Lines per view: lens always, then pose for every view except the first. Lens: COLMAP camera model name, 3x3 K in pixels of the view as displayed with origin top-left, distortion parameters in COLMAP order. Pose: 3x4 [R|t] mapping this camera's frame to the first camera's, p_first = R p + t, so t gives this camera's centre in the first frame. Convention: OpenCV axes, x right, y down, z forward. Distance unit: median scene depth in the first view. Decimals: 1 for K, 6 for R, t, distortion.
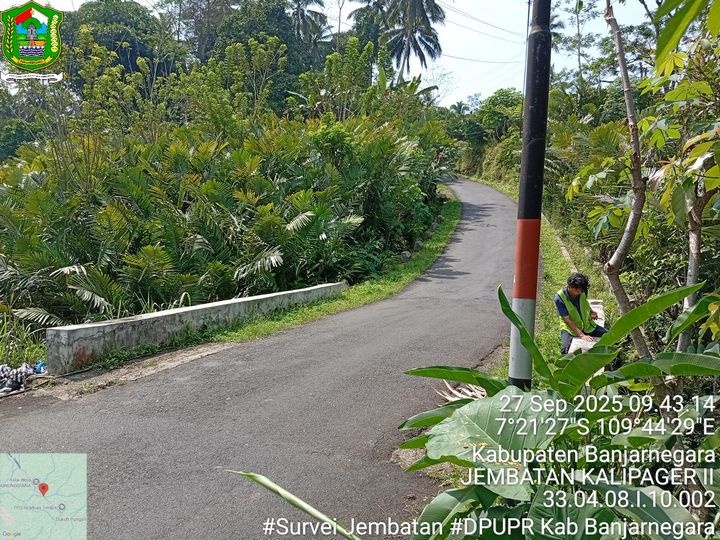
lens RADIAL K [[548.5, 0, 359.6], [0, 548.5, 275.8], [0, 0, 1]] dist [0.086055, -0.197409]
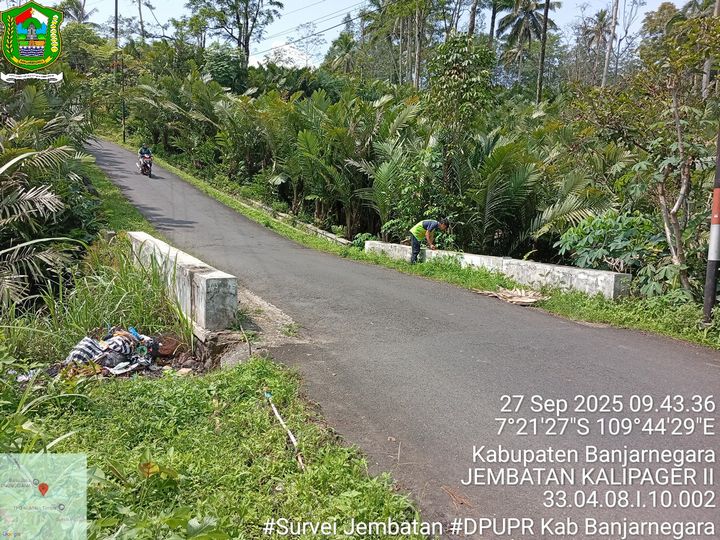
lens RADIAL K [[546.1, 0, 356.1], [0, 546.1, 273.8], [0, 0, 1]] dist [0.104817, -0.209047]
pose [[0.673490, -0.067169, 0.736139, -0.150155], [0.006610, 0.996370, 0.084867, 0.002815], [-0.739167, -0.052291, 0.671489, 0.038788]]
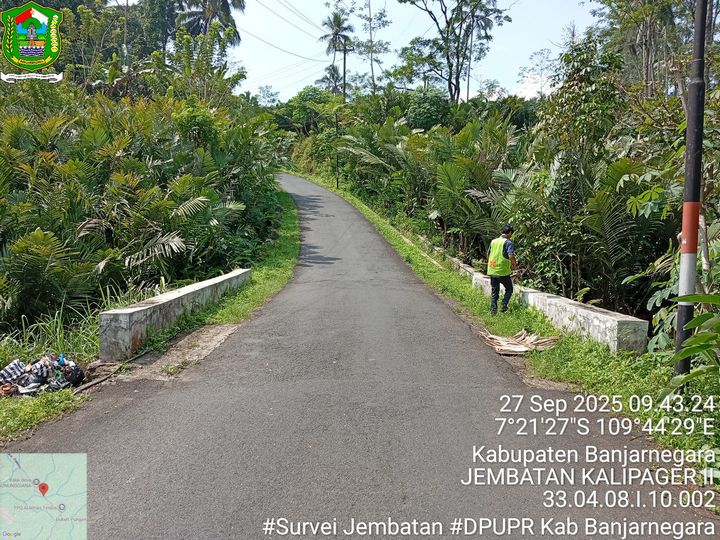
lens RADIAL K [[546.1, 0, 356.1], [0, 546.1, 273.8], [0, 0, 1]] dist [0.104817, -0.209047]
pose [[0.926352, -0.026821, 0.375704, -0.075039], [0.021864, 0.999609, 0.017452, 0.003295], [-0.376025, -0.007952, 0.926576, -0.003926]]
